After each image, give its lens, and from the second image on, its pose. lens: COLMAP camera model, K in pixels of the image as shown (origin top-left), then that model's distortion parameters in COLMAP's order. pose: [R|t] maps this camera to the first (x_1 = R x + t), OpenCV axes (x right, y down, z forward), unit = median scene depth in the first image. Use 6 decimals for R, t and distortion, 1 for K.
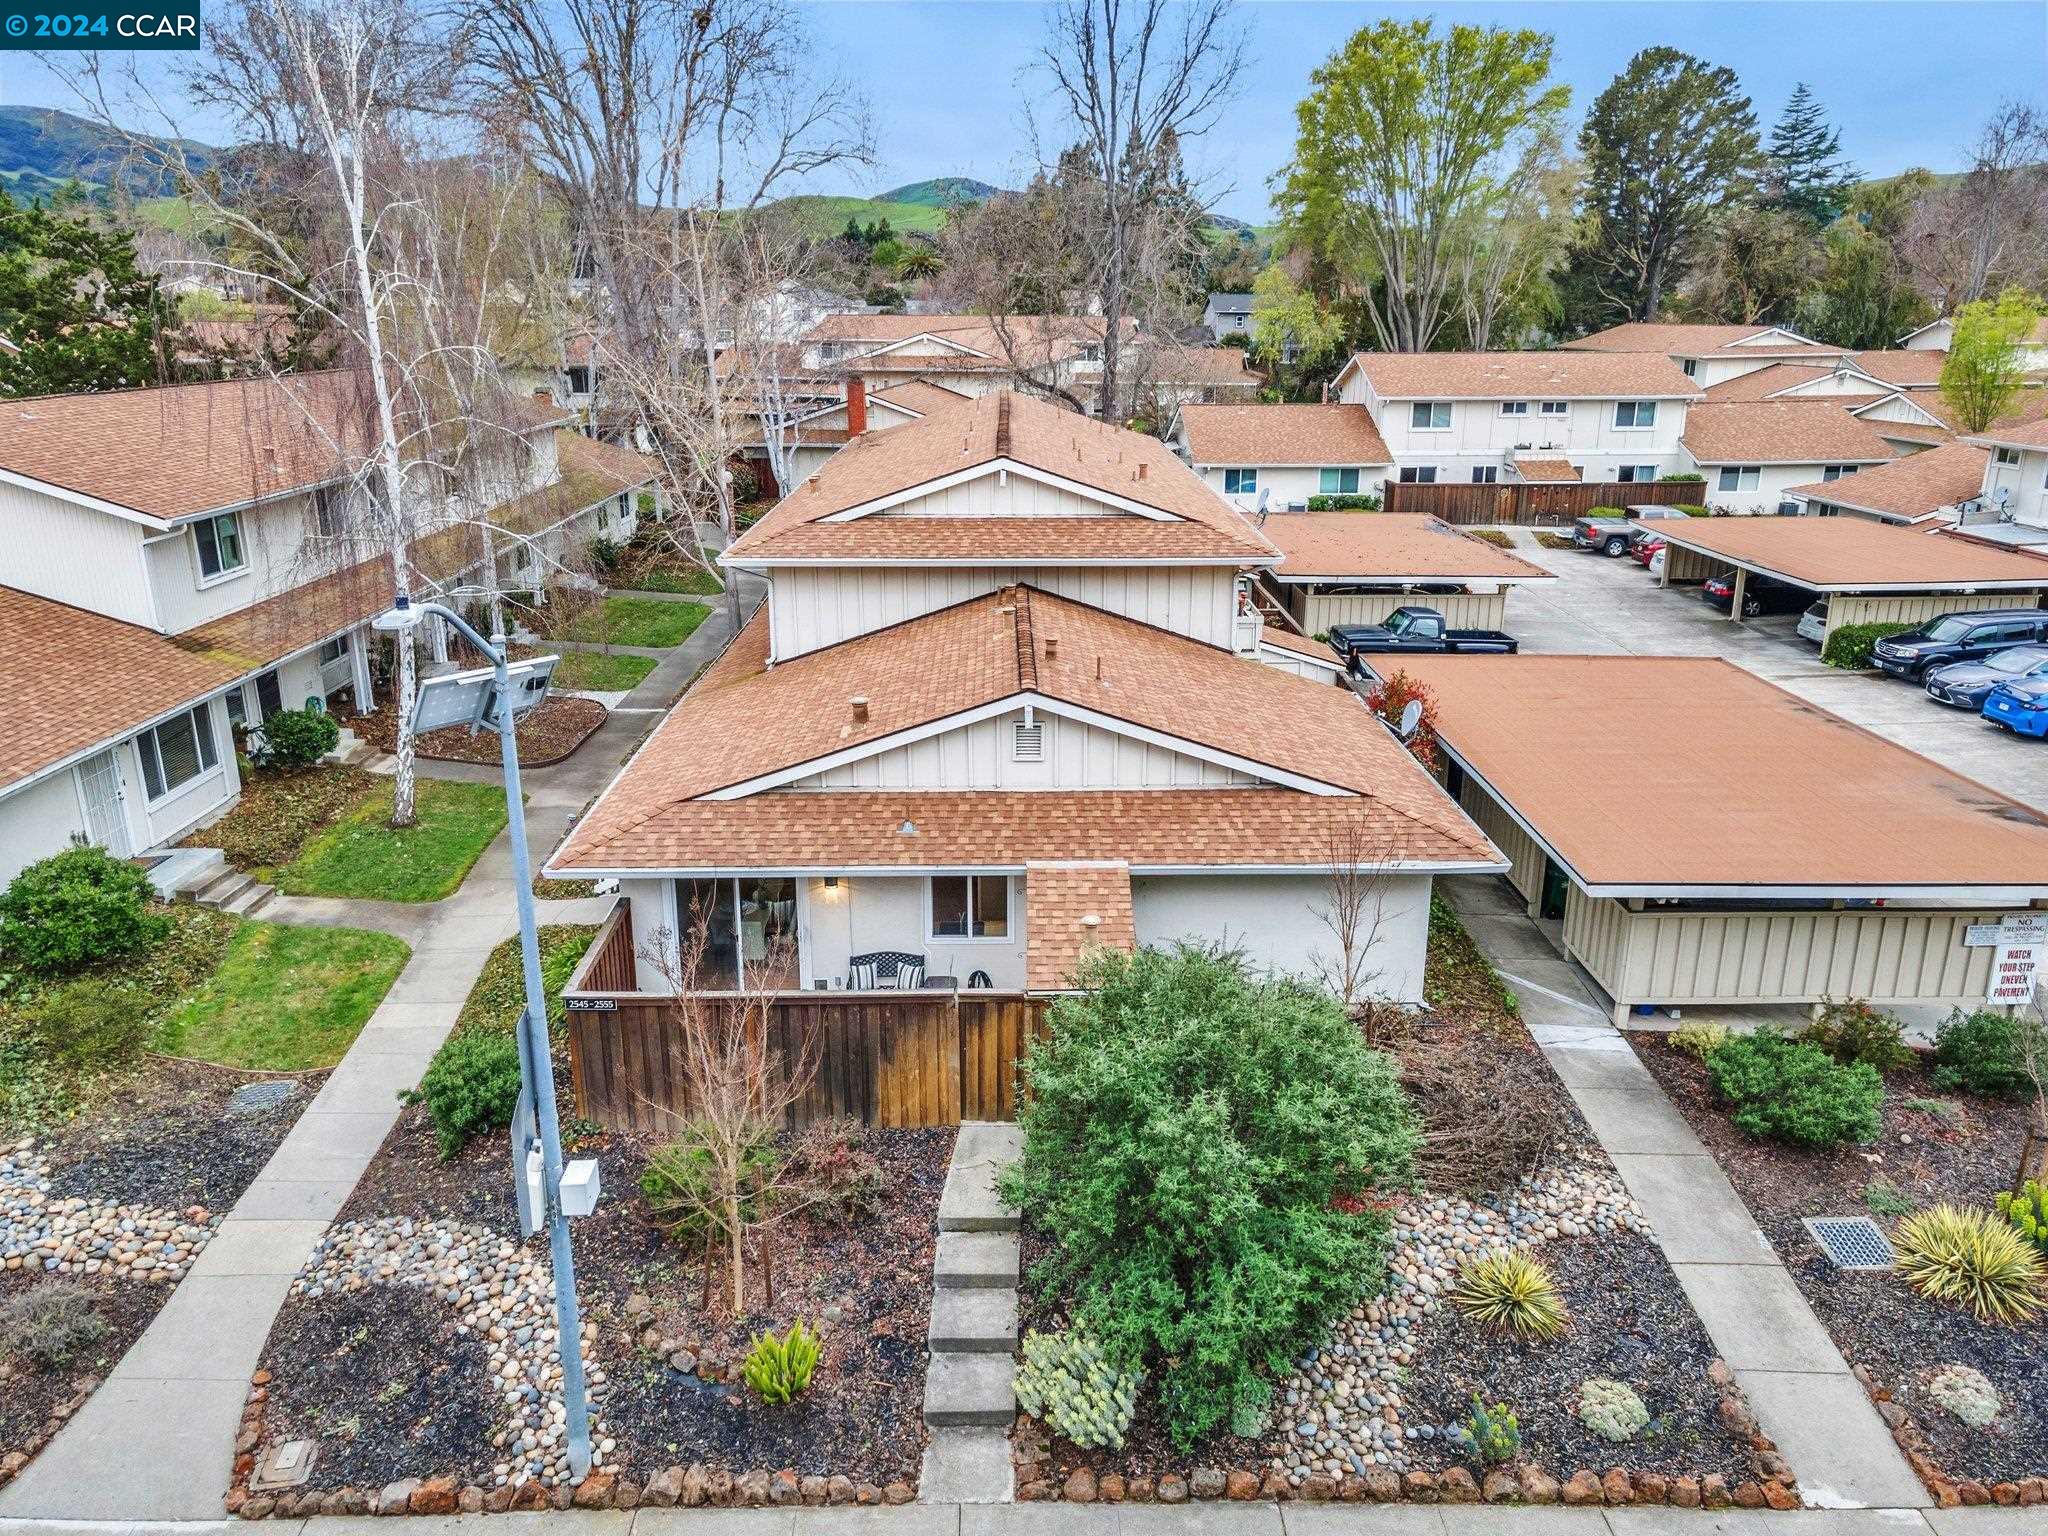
lens RADIAL K [[1489.4, 0, 1028.8], [0, 1489.4, 758.6], [0, 0, 1]] dist [0.025348, 0.033567]
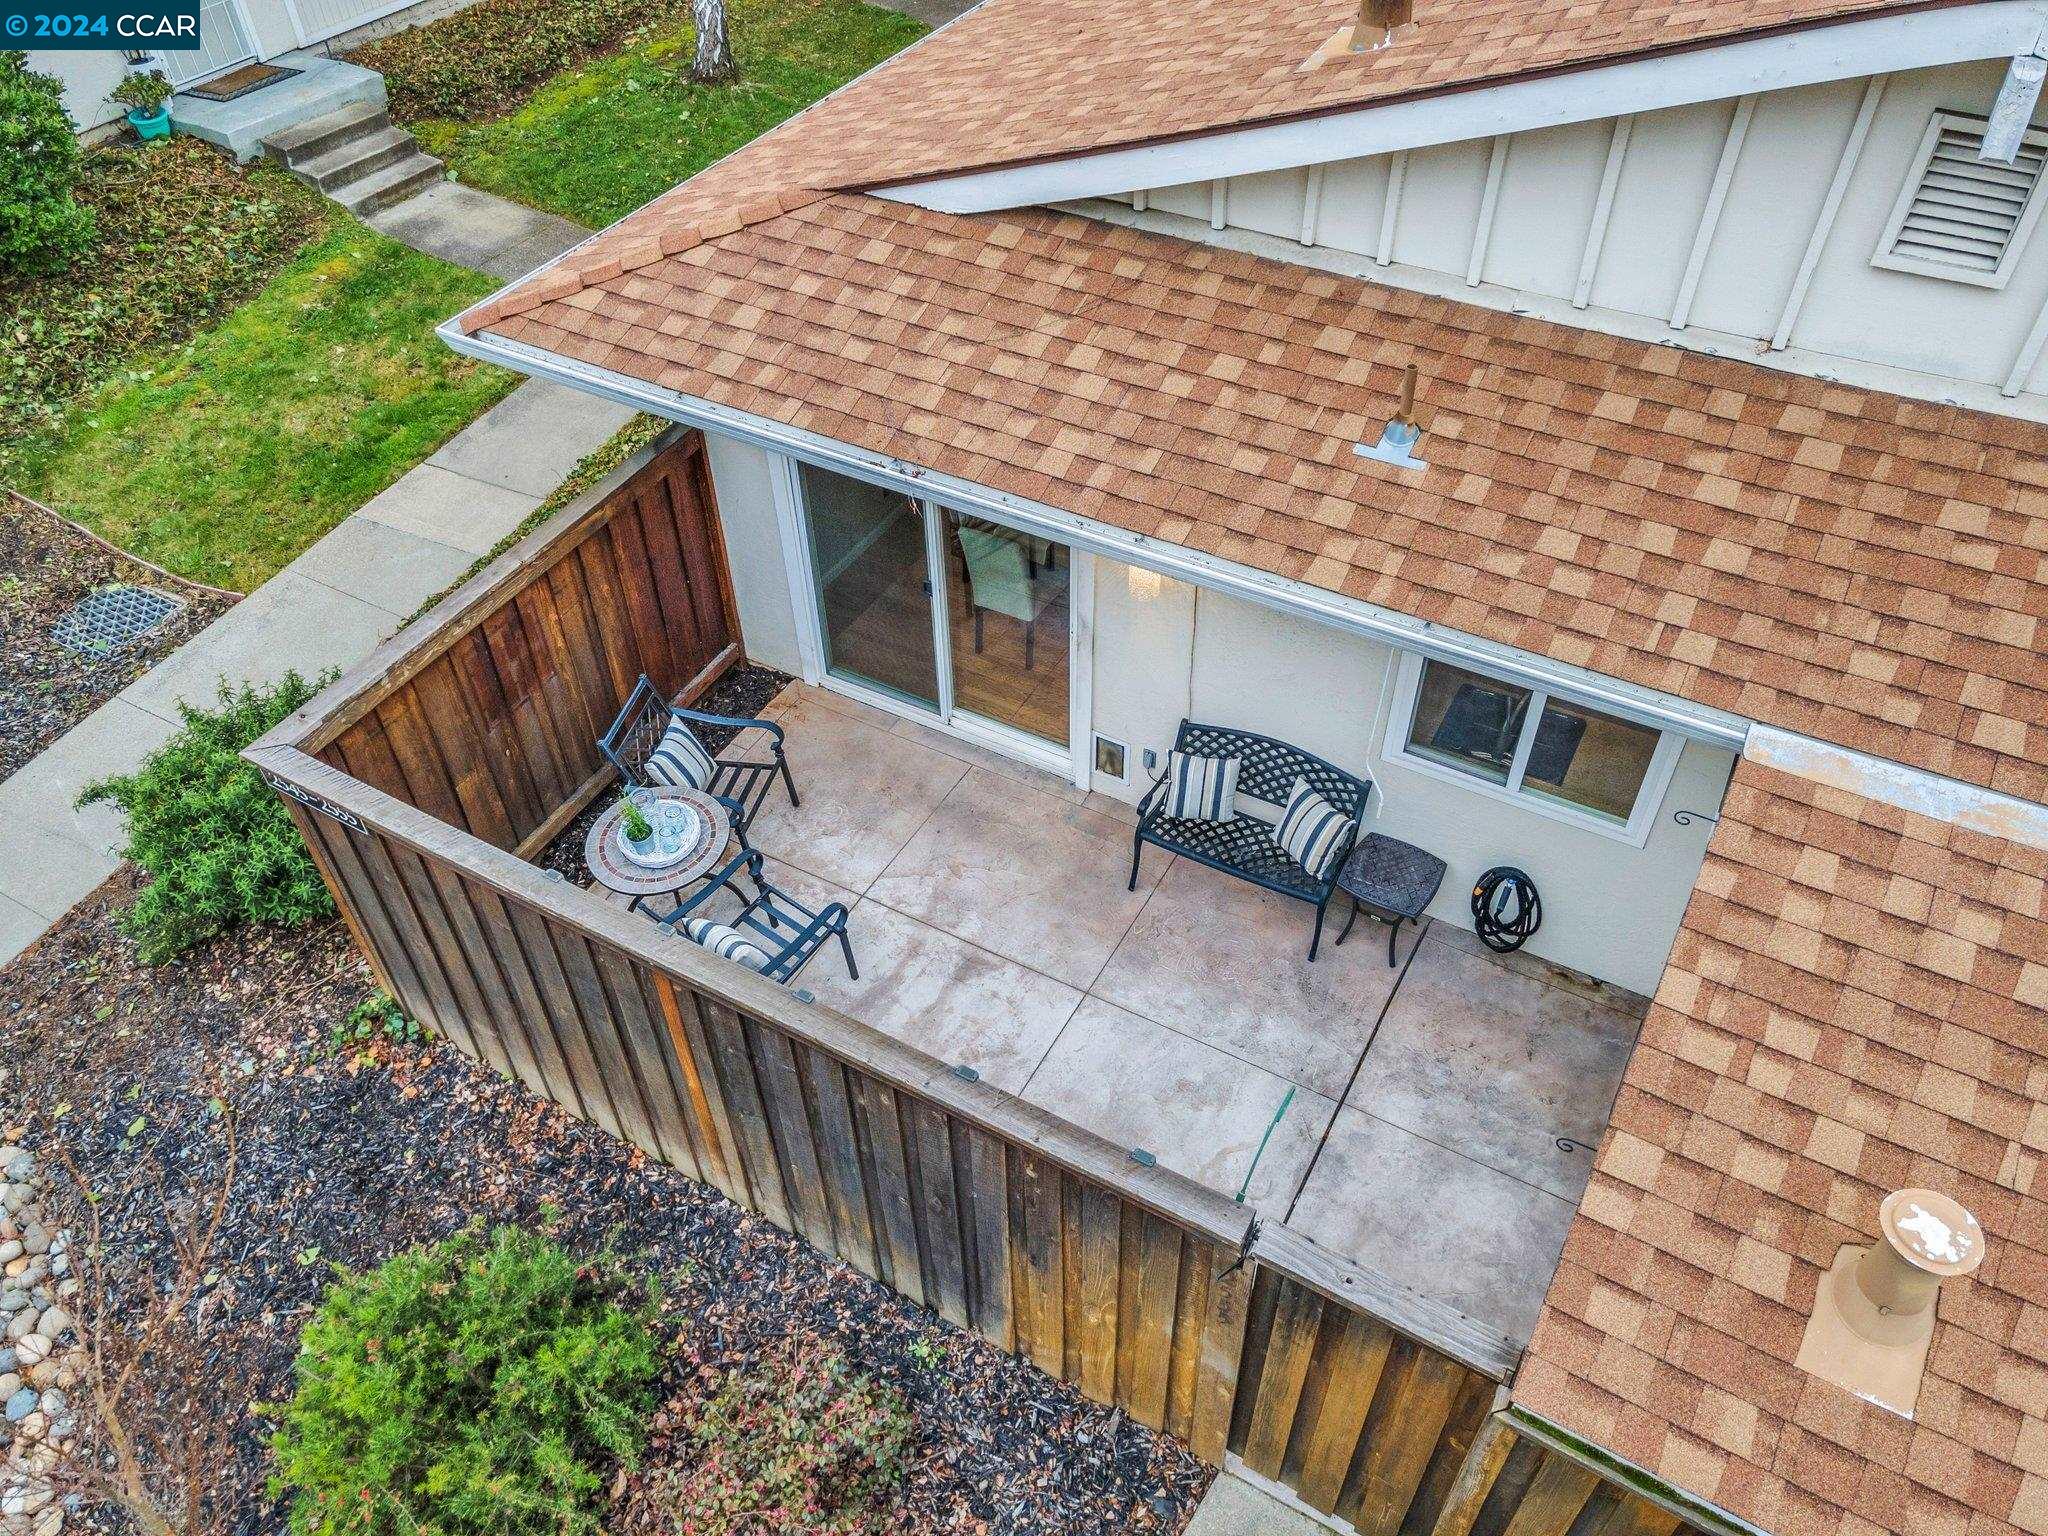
lens RADIAL K [[1489.4, 0, 1039.8], [0, 1489.4, 768.4], [0, 0, 1]] dist [0.025348, 0.033567]
pose [[0.868843, 0.337869, -0.361879, -0.009625], [-0.132107, 0.862653, 0.488239, -0.028625], [0.477137, -0.376396, 0.794145, 0.568690]]
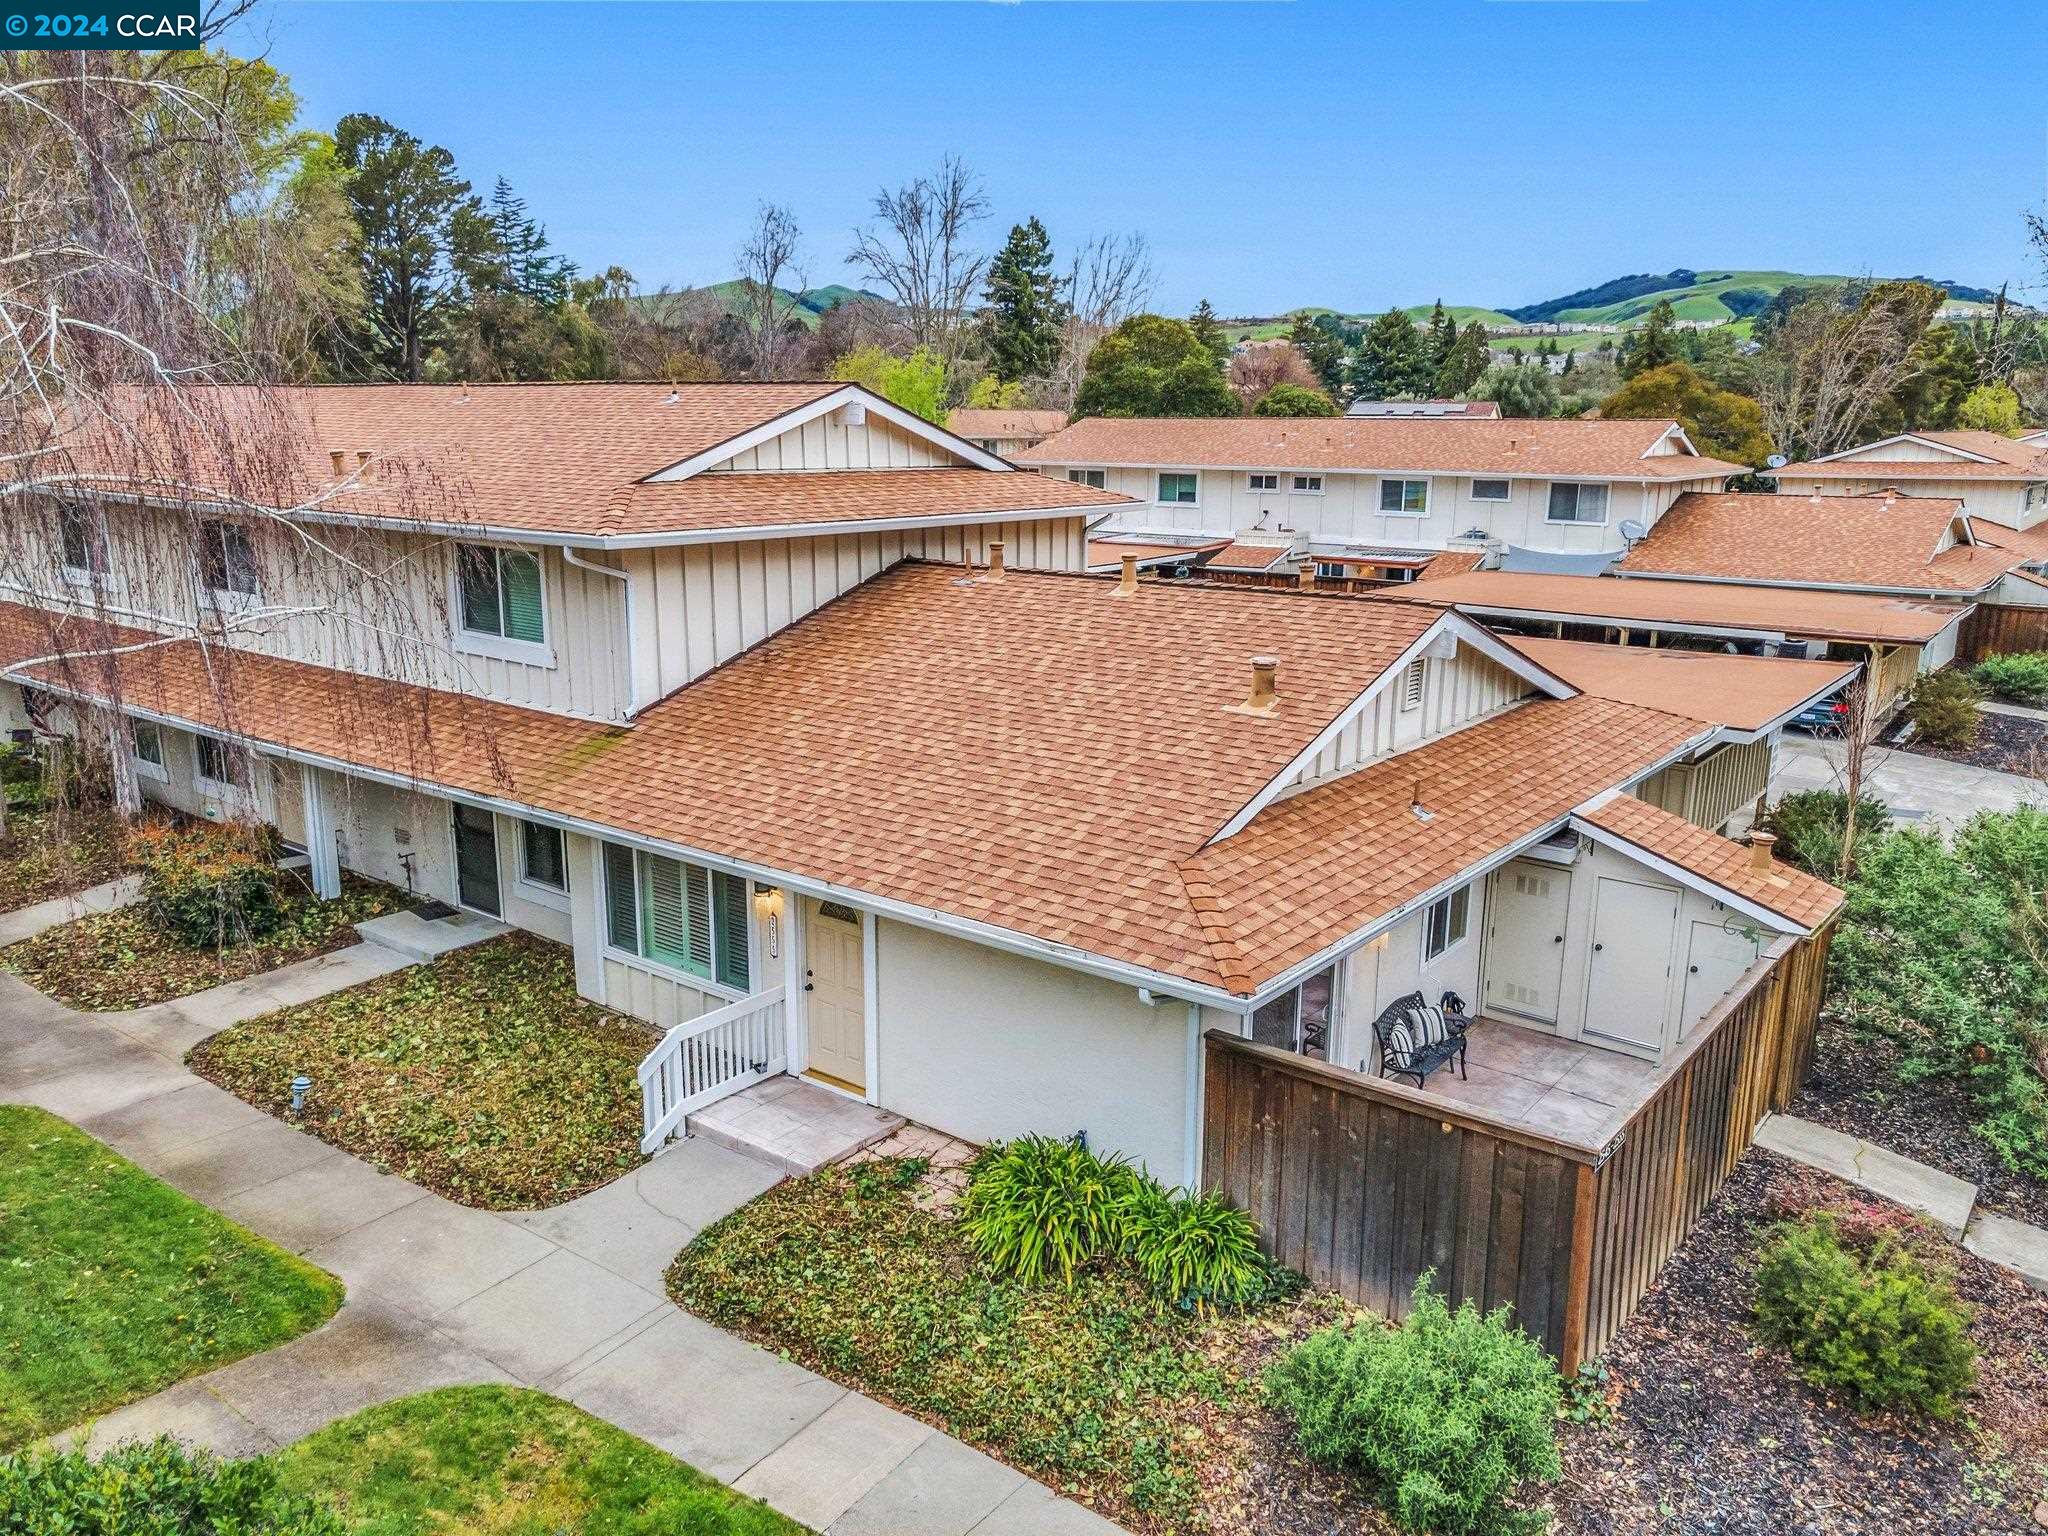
lens RADIAL K [[1489.4, 0, 1031.9], [0, 1489.4, 758.1], [0, 0, 1]] dist [0.025348, 0.033567]
pose [[0.624797, -0.165750, 0.762992, -0.600974], [0.218076, 0.975363, 0.033307, -0.035303], [-0.749715, 0.145580, 0.645550, 0.549409]]
